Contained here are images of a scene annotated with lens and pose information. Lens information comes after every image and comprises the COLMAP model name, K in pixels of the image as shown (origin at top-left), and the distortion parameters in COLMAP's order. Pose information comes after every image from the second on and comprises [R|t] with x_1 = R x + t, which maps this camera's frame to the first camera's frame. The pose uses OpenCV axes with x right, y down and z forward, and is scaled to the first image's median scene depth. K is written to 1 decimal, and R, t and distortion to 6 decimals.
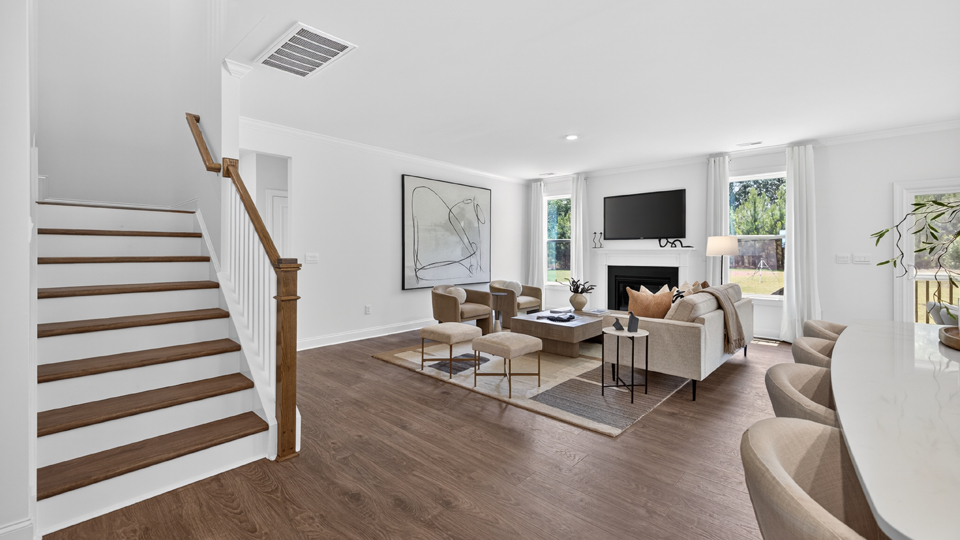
lens RADIAL K [[404.2, 0, 471.5], [0, 404.2, 251.2], [0, 0, 1]] dist [-0.004665, -0.000633]
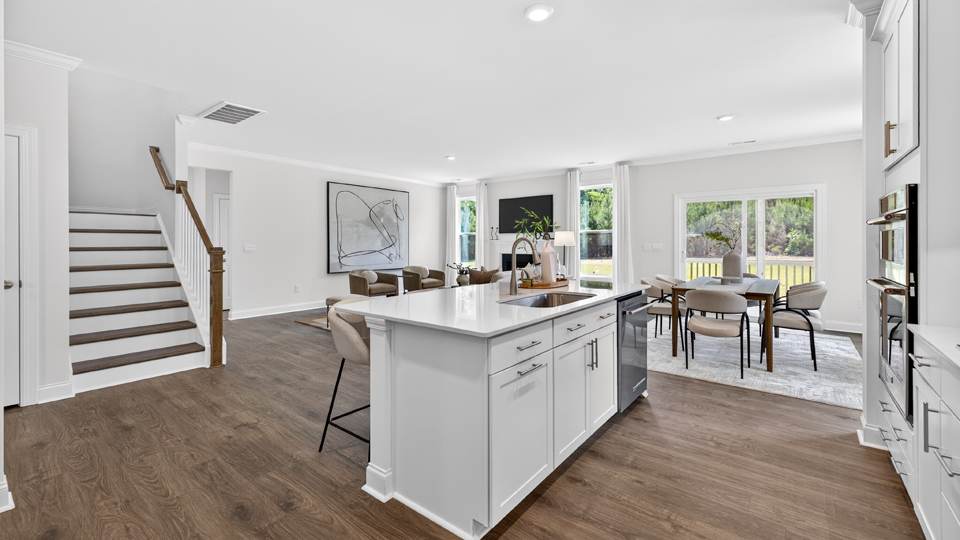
lens RADIAL K [[404.2, 0, 474.4], [0, 404.2, 242.5], [0, 0, 1]] dist [-0.004665, -0.000633]
pose [[0.996817, -0.002666, 0.079677, 0.286914], [0.002690, 0.999996, -0.000194, 0.000645], [-0.079676, 0.000407, 0.996821, -0.453493]]
